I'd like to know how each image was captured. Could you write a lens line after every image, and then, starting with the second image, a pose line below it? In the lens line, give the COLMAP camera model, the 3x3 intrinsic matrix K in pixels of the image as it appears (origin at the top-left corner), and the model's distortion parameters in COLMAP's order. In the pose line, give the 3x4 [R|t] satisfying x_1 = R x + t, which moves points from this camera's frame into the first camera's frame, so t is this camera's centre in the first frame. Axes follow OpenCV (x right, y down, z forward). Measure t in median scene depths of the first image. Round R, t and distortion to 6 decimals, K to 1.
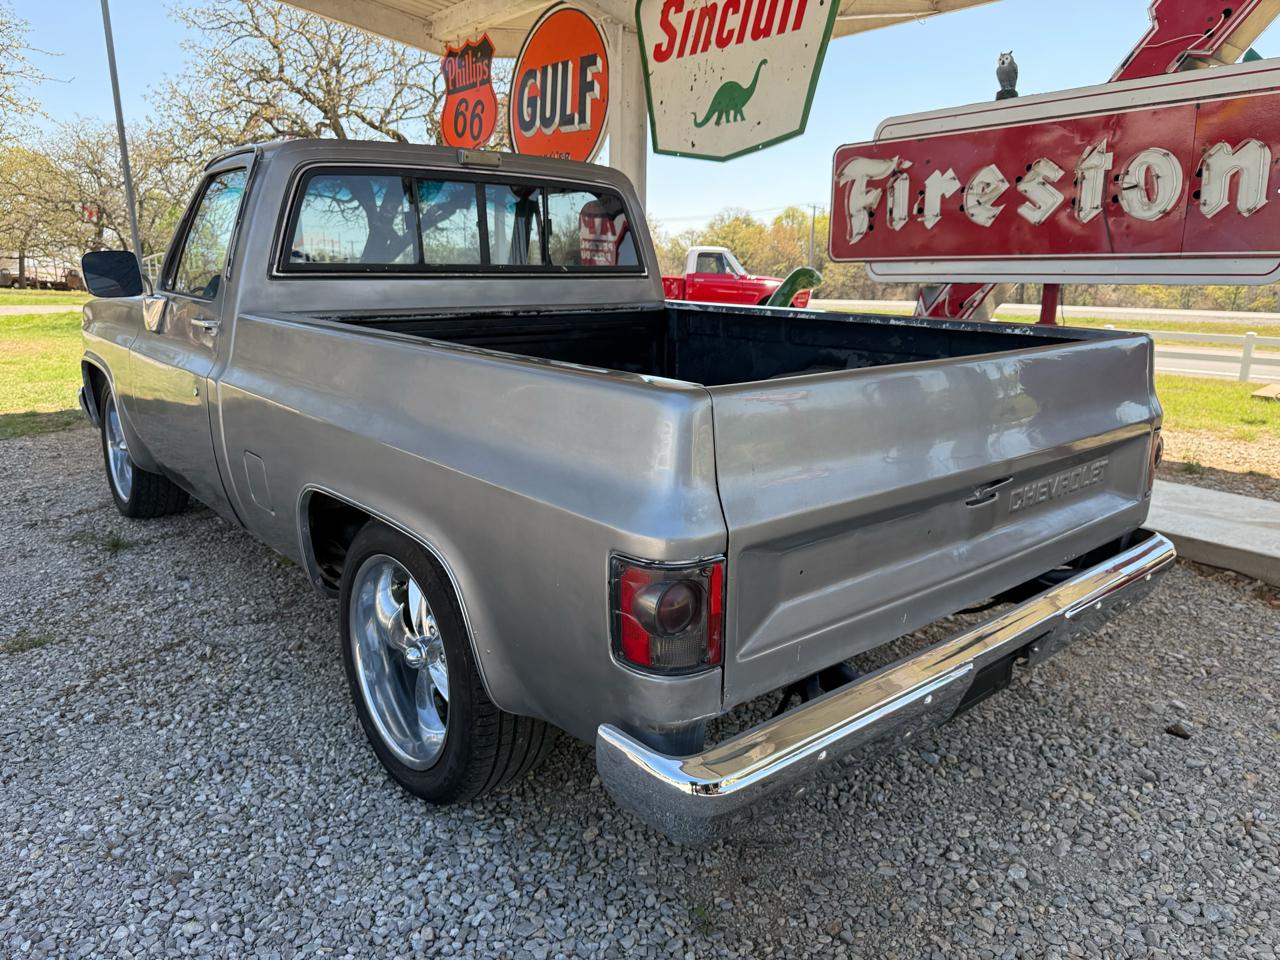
lens RADIAL K [[897.1, 0, 637.7], [0, 897.1, 479.0], [0, 0, 1]] dist [-0.003501, -0.003003]
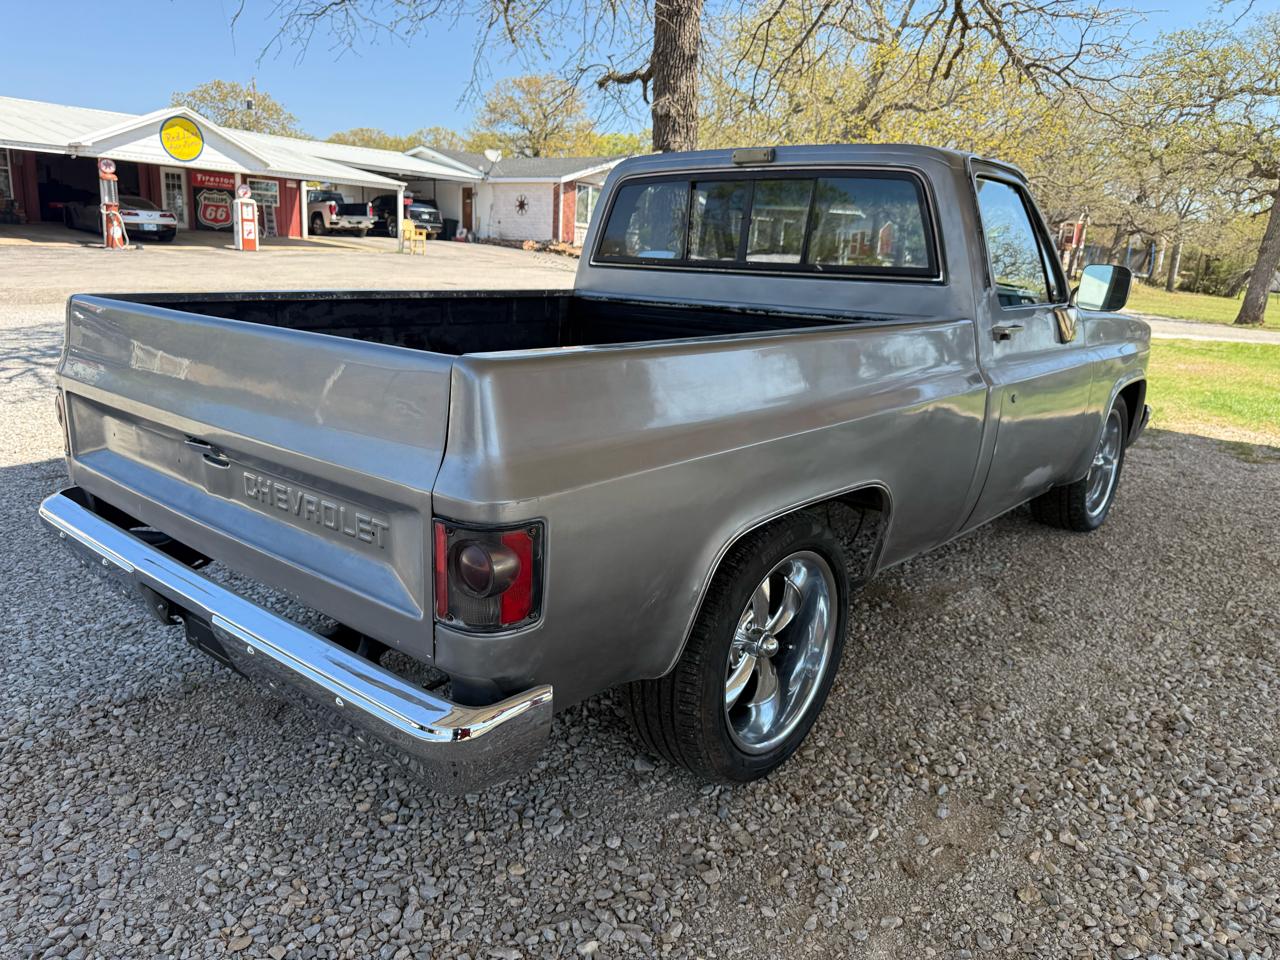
lens RADIAL K [[897.1, 0, 644.9], [0, 897.1, 492.7], [0, 0, 1]] dist [-0.003501, -0.003003]
pose [[0.202463, 0.248586, -0.947214, 0.433355], [-0.269357, 0.944074, 0.190188, -0.080136], [0.941518, 0.216633, 0.258099, 0.357741]]
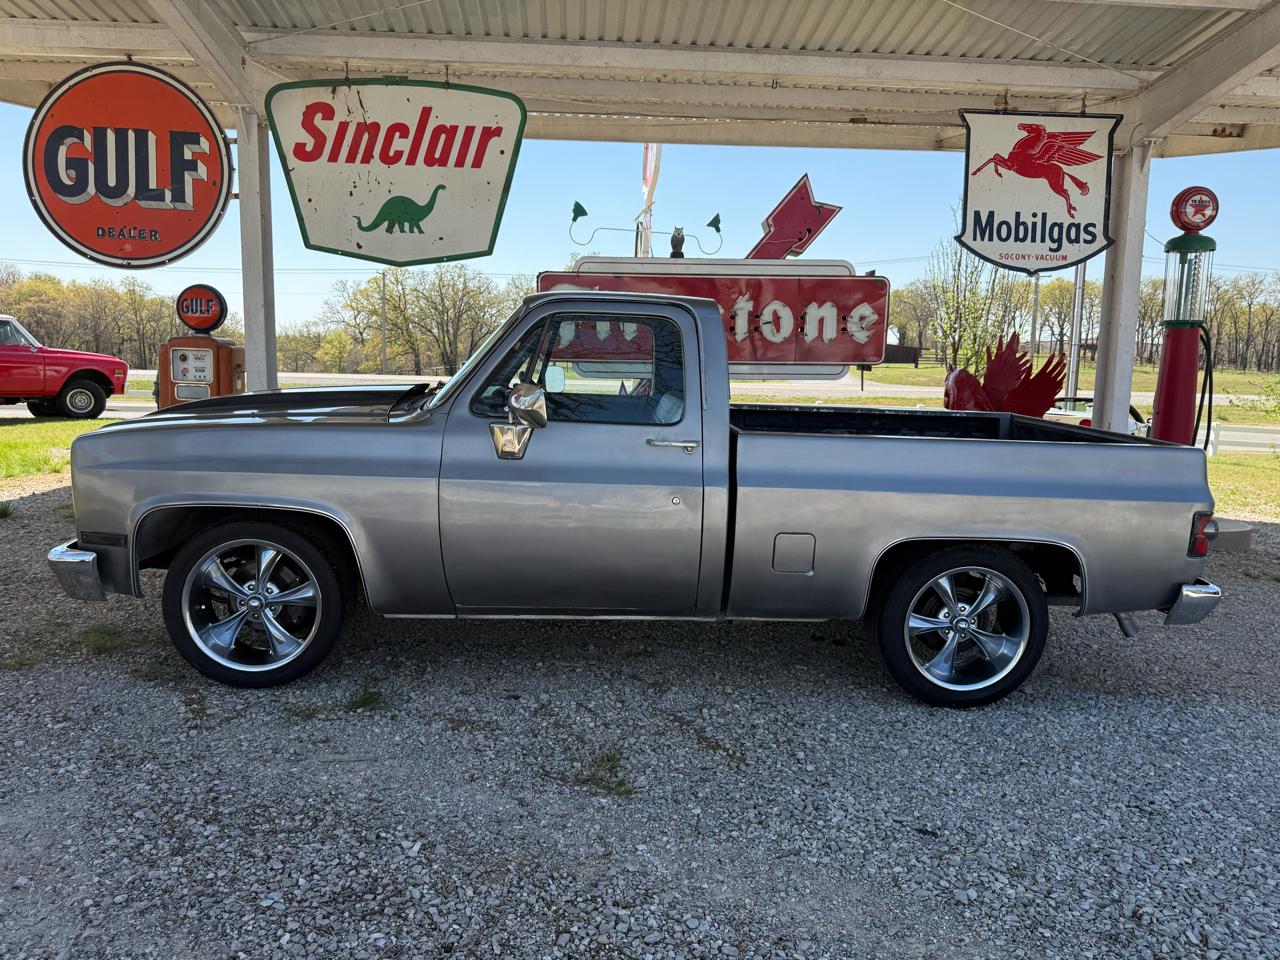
lens RADIAL K [[964.4, 0, 639.3], [0, 964.4, 470.1], [0, 0, 1]] dist [-0.022580, -0.010947]
pose [[0.583531, -0.092243, 0.806835, -0.848769], [0.165661, 0.986157, -0.007068, -0.071279], [-0.795014, 0.137786, 0.590734, 0.151373]]
